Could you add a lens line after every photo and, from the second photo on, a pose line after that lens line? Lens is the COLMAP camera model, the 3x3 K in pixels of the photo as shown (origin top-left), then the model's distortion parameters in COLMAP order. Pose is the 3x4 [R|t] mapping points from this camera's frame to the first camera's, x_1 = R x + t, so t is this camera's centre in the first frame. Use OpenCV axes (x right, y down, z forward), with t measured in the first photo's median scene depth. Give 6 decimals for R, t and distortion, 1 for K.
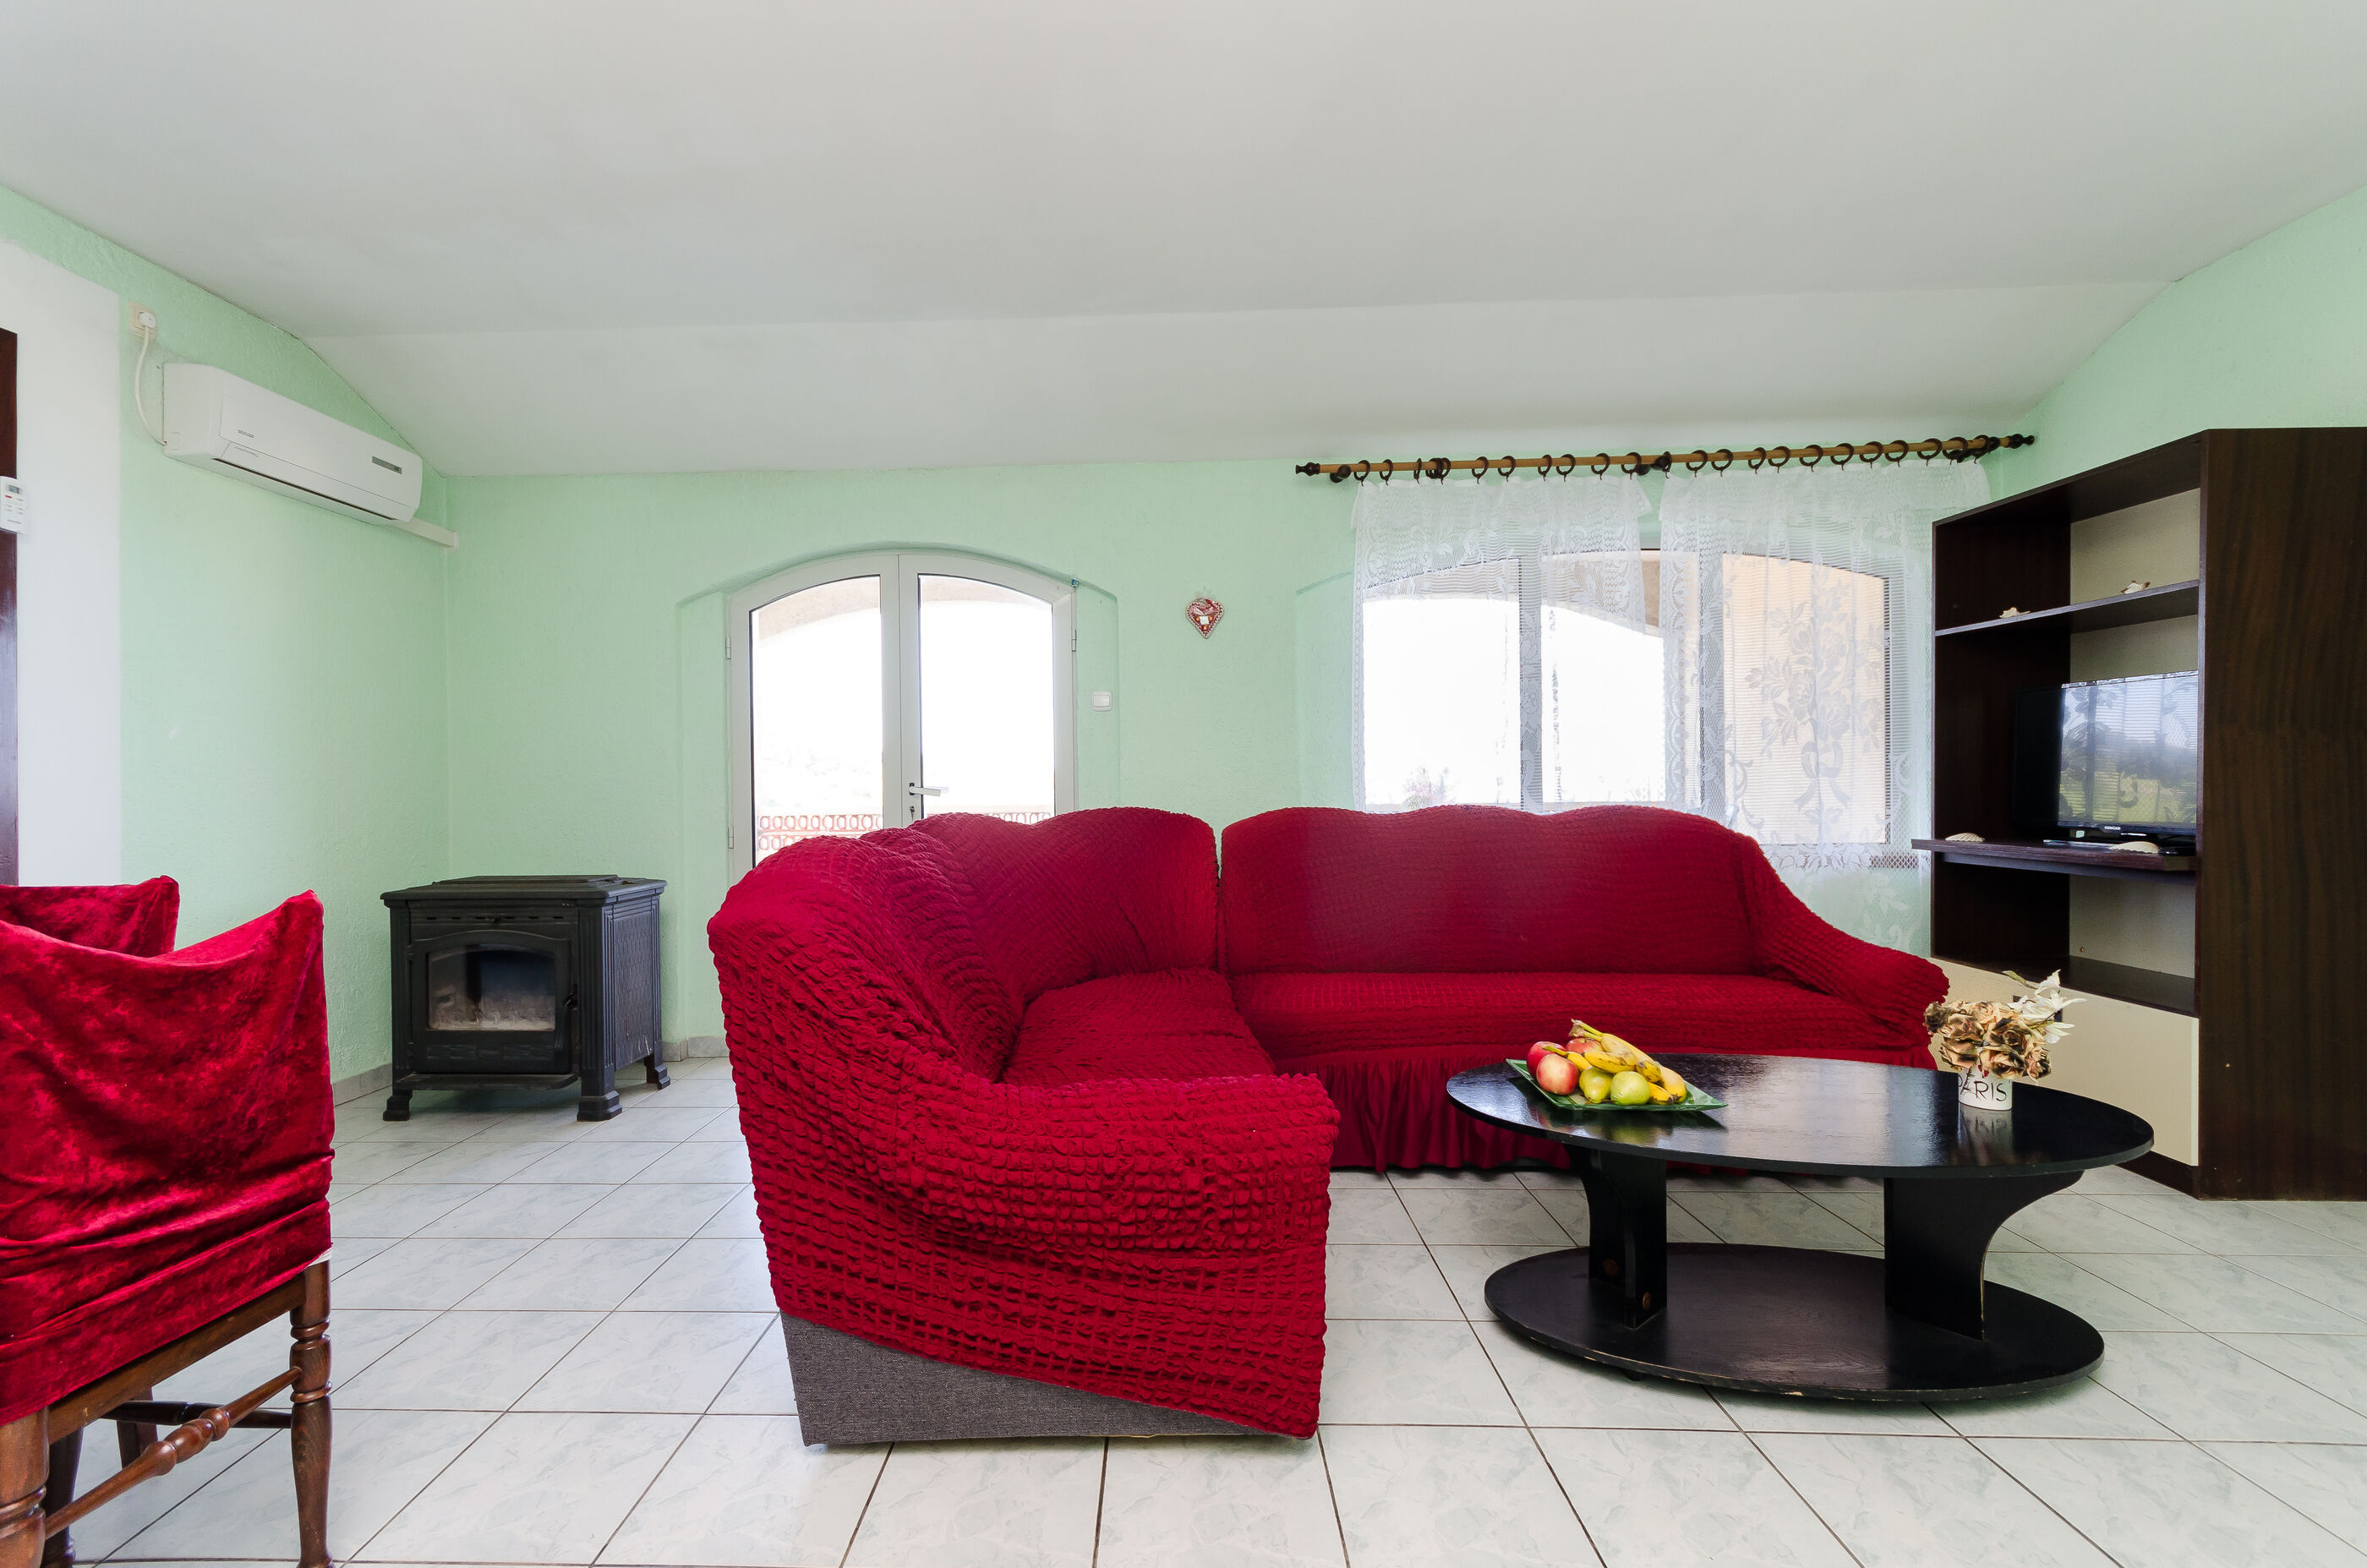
lens RADIAL K [[1066.8, 0, 1168.3], [0, 1066.8, 782.9], [0, 0, 1]] dist [0.005651, 0.001190]
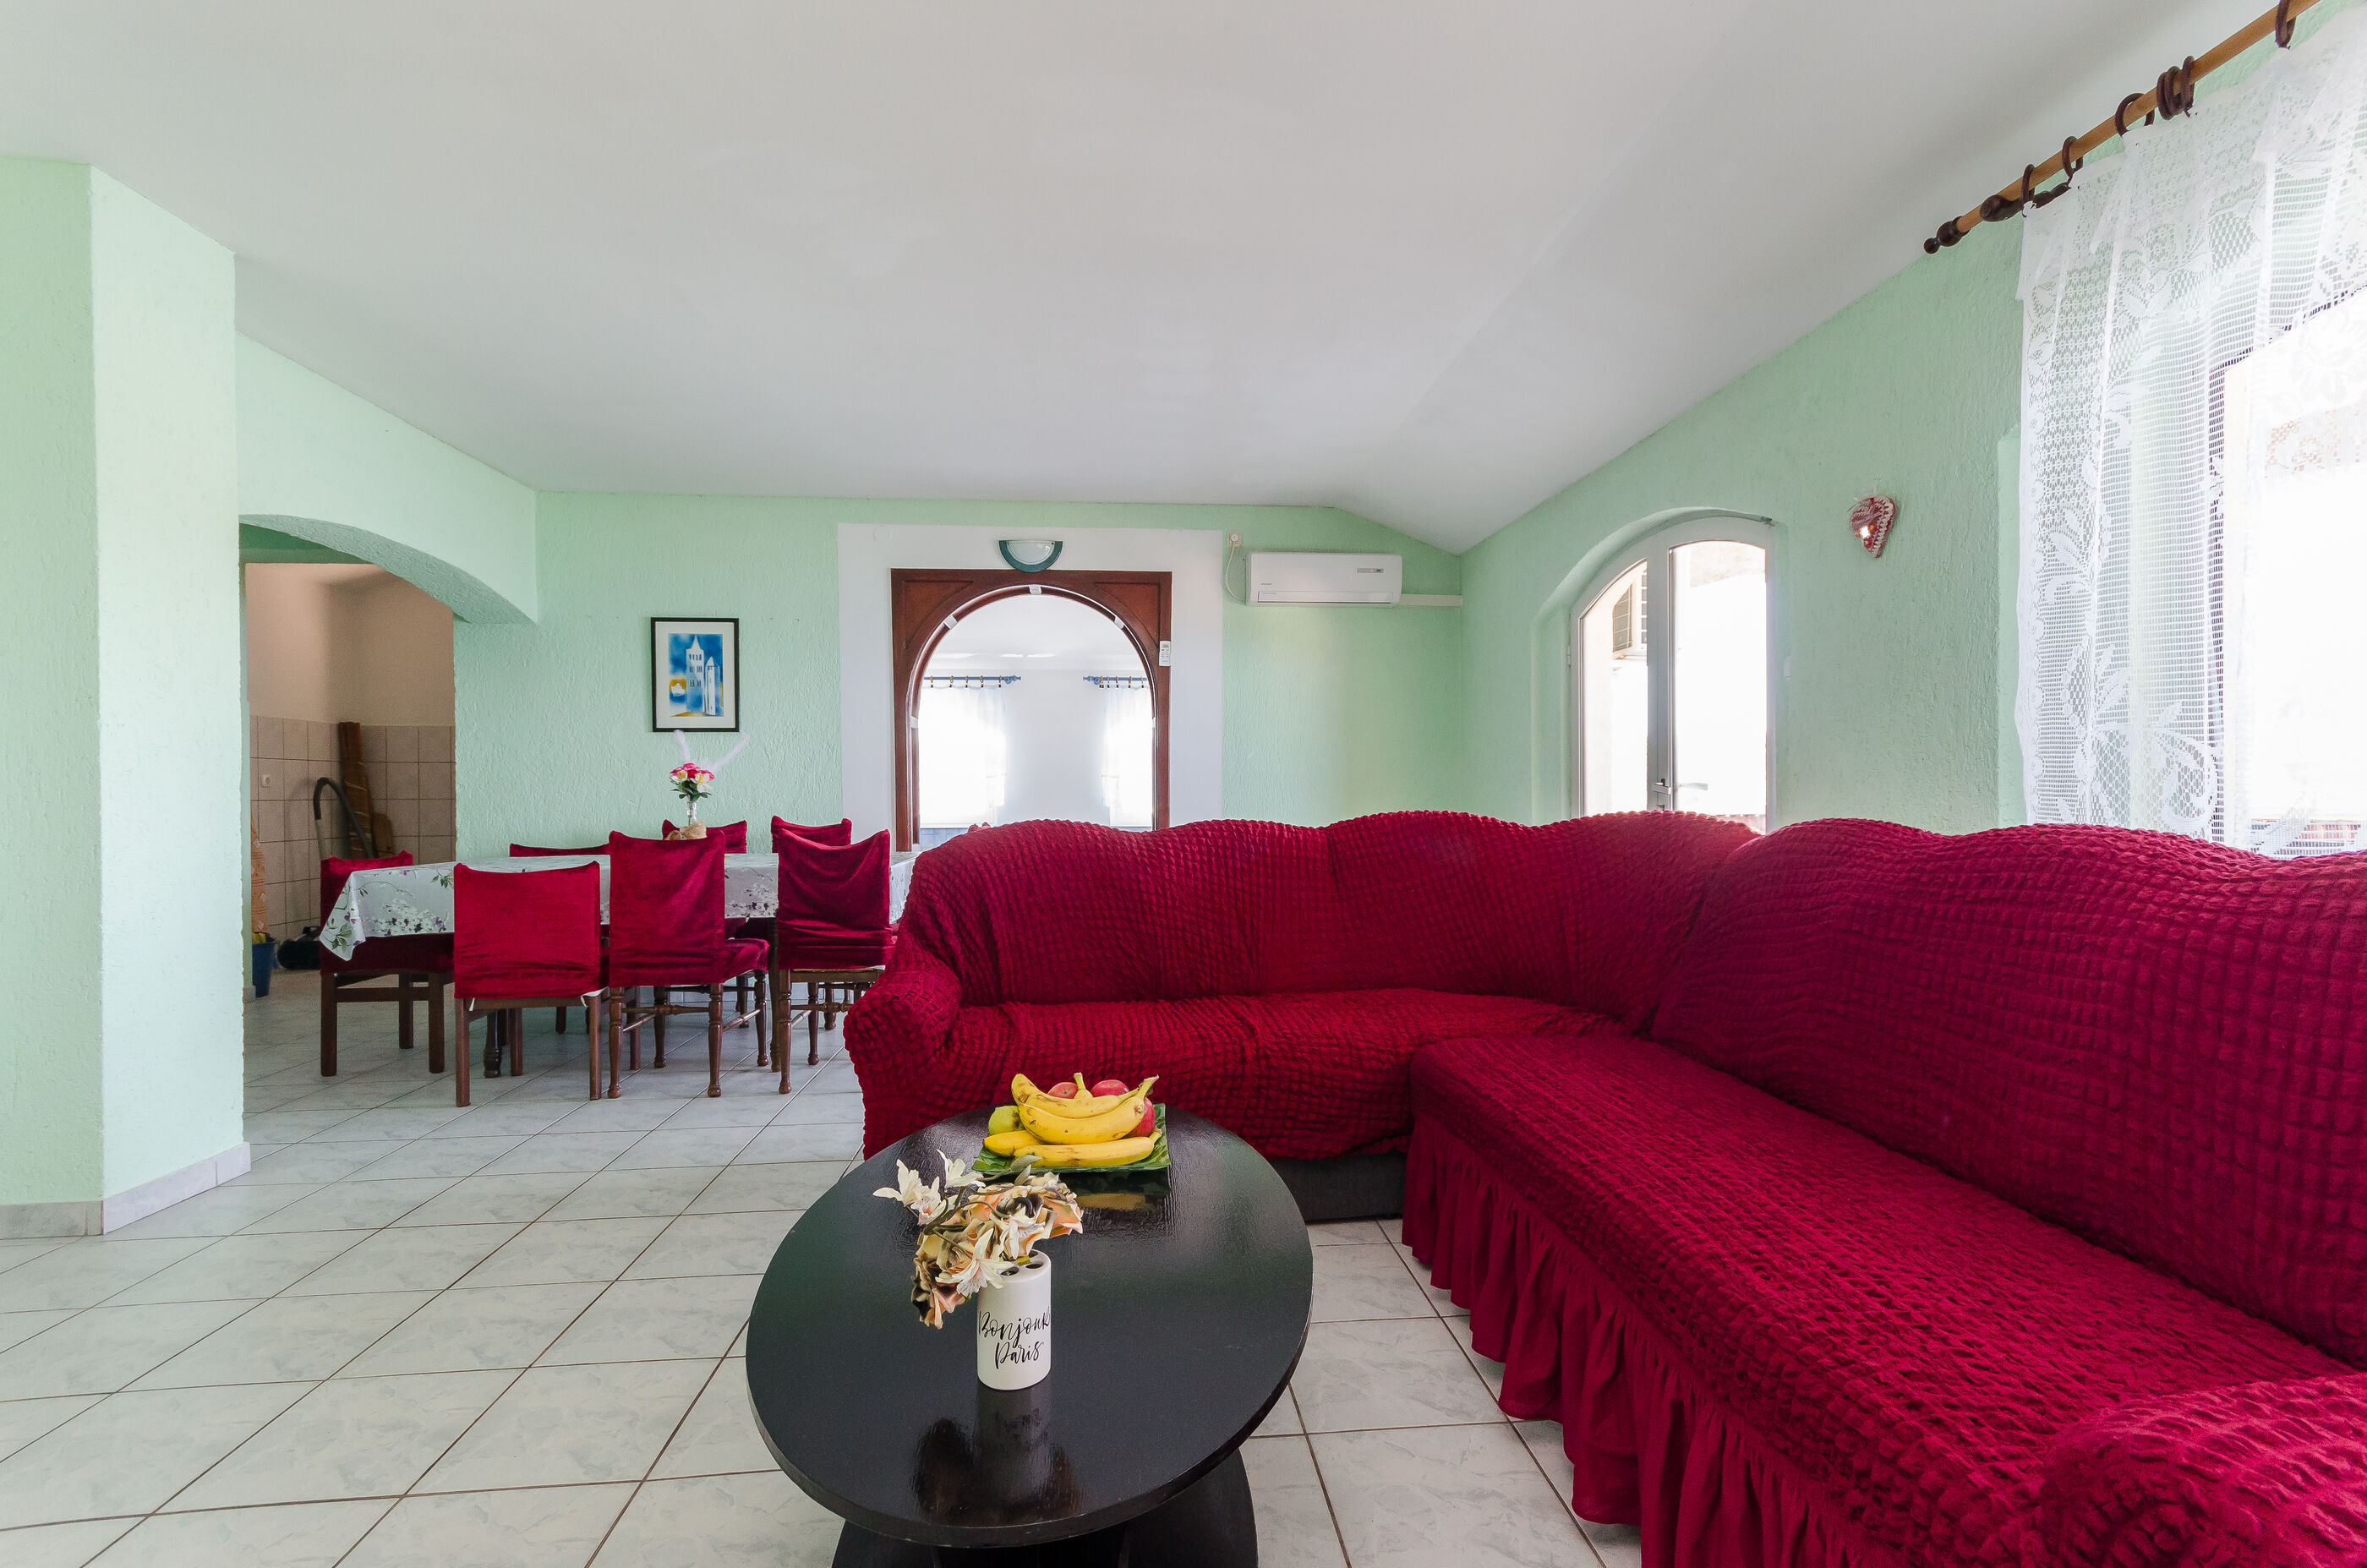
lens RADIAL K [[1066.8, 0, 1193.5], [0, 1066.8, 783.3], [0, 0, 1]] dist [0.005651, 0.001190]
pose [[0.105135, 0.002757, -0.994454, 0.724751], [0.010900, 0.999933, 0.003924, -0.004337], [0.994398, -0.011252, 0.105098, 0.574013]]
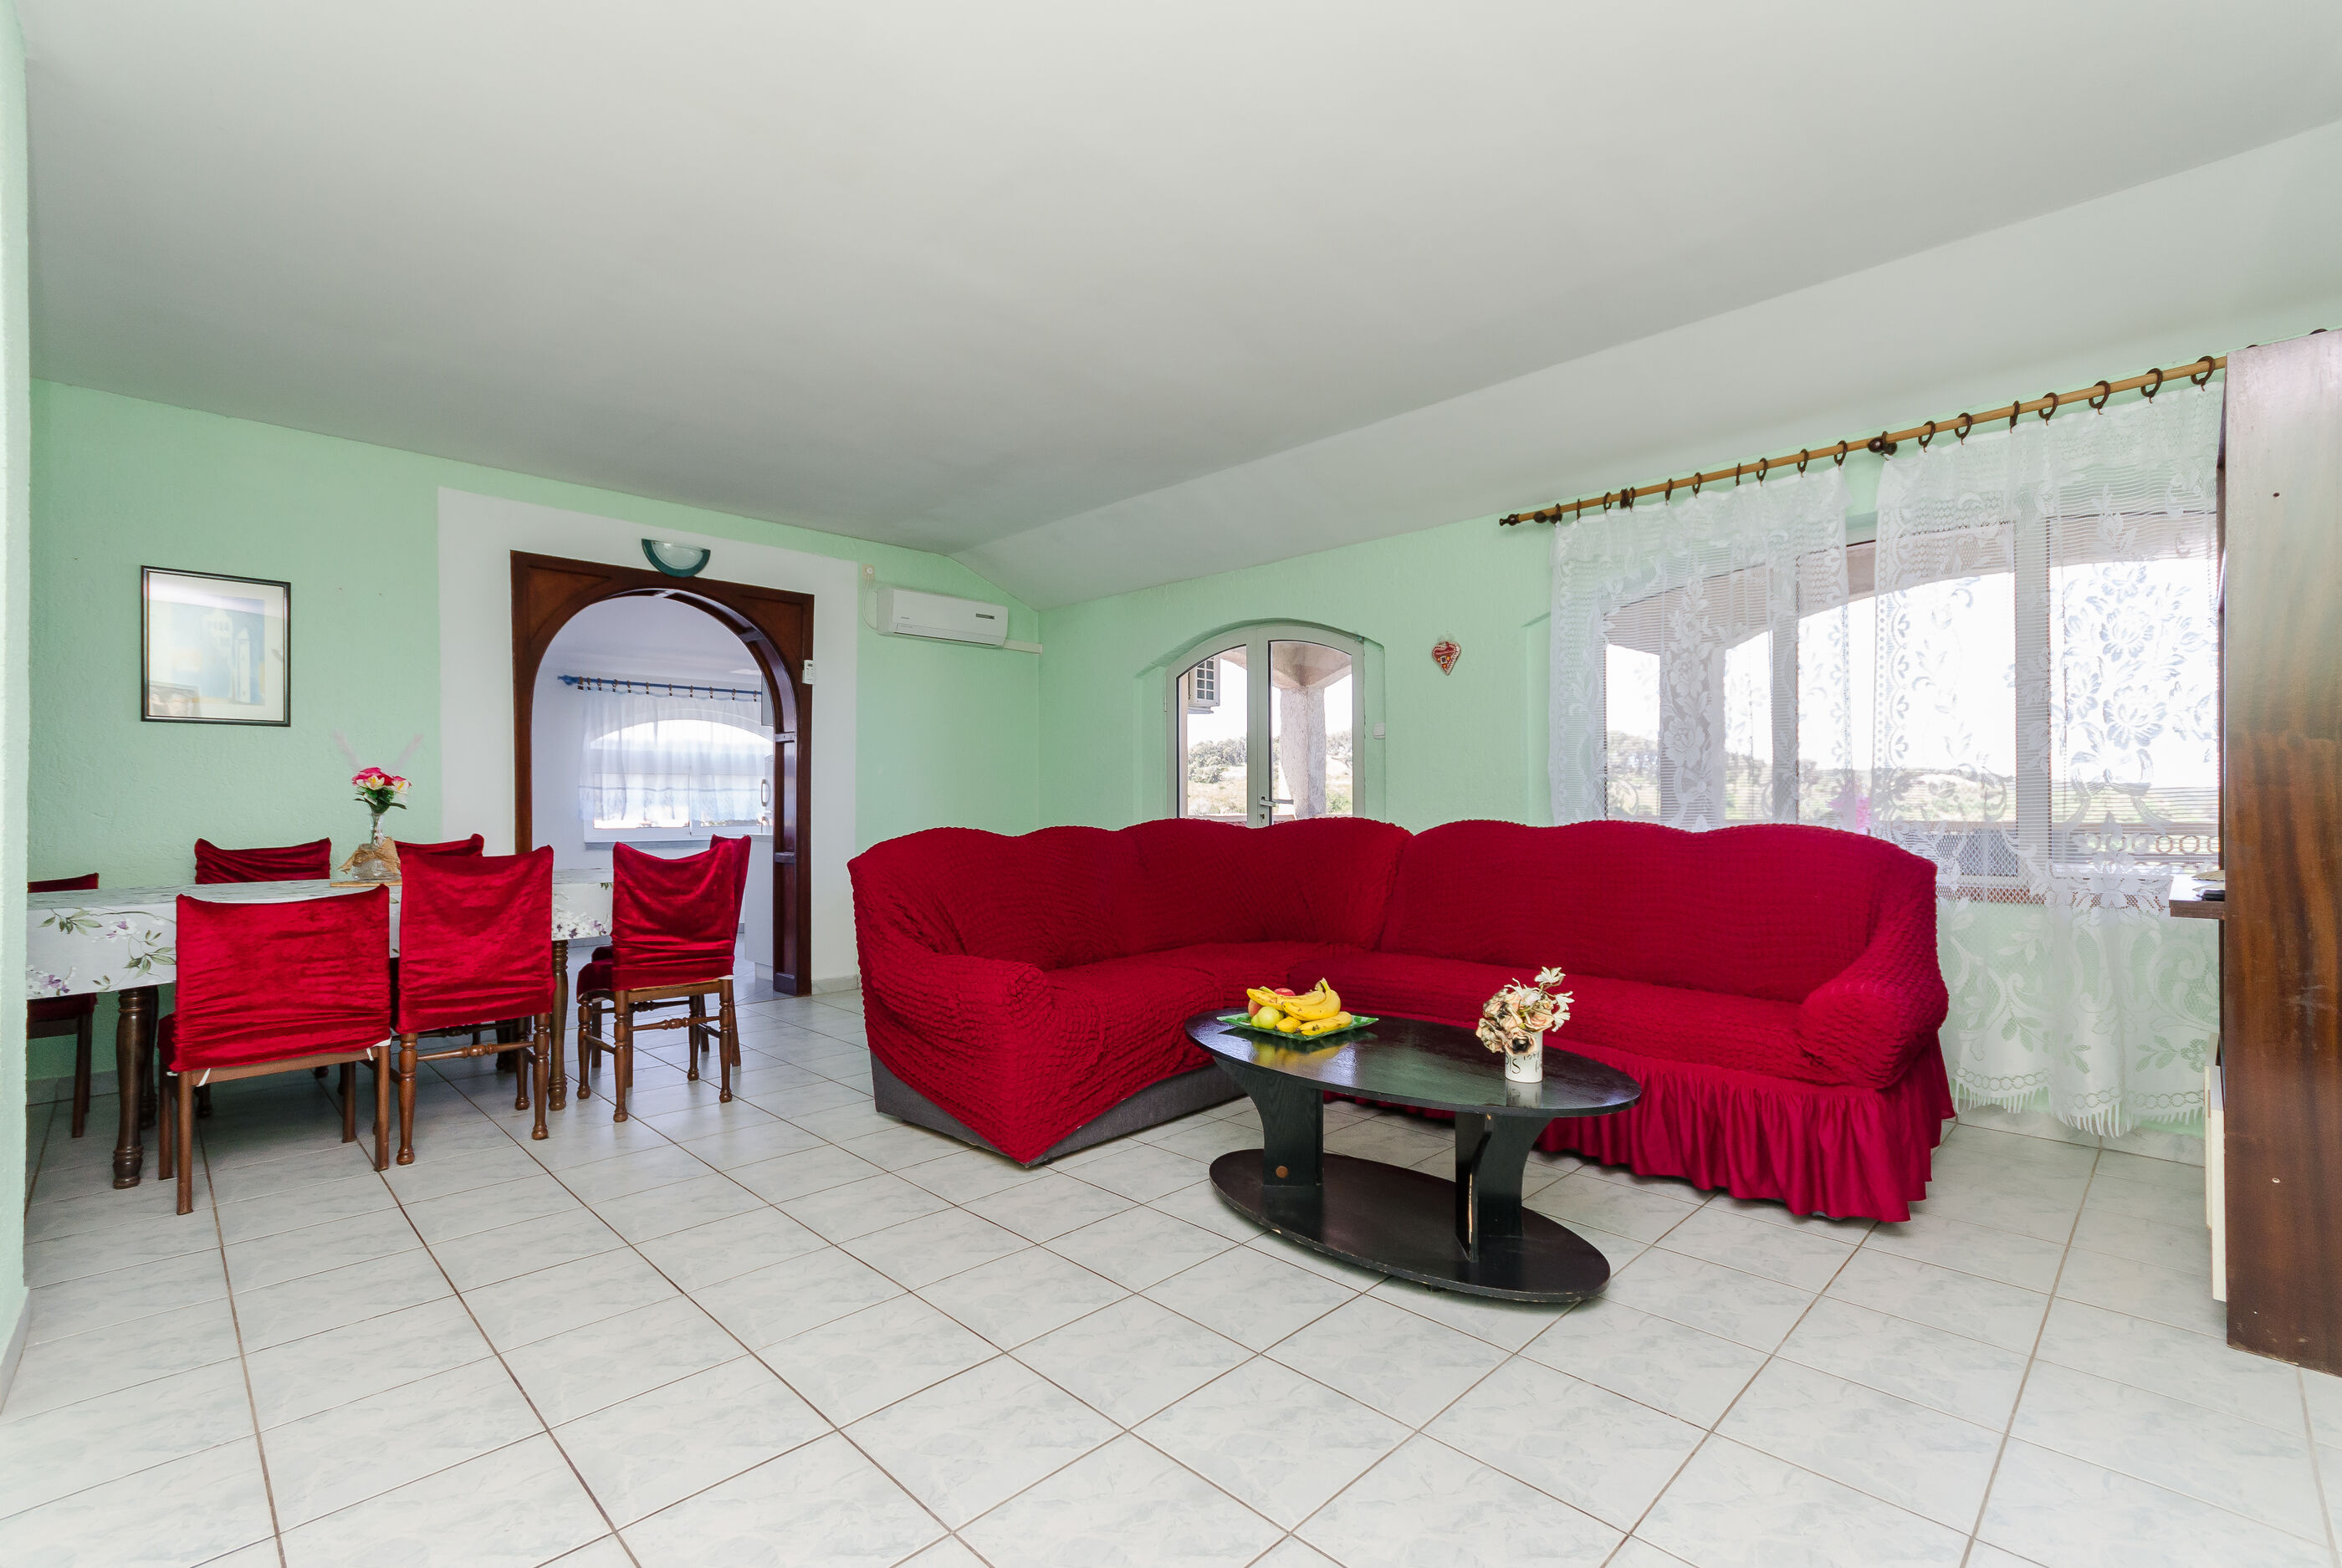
lens RADIAL K [[1059.2, 0, 1192.2], [0, 1059.2, 793.3], [0, 0, 1]] dist [-0.001279, 0.000569]
pose [[0.732655, 0.003454, -0.680592, 0.701789], [-0.001895, 0.999994, 0.003035, -0.008931], [0.680598, -0.000934, 0.732656, -0.052409]]
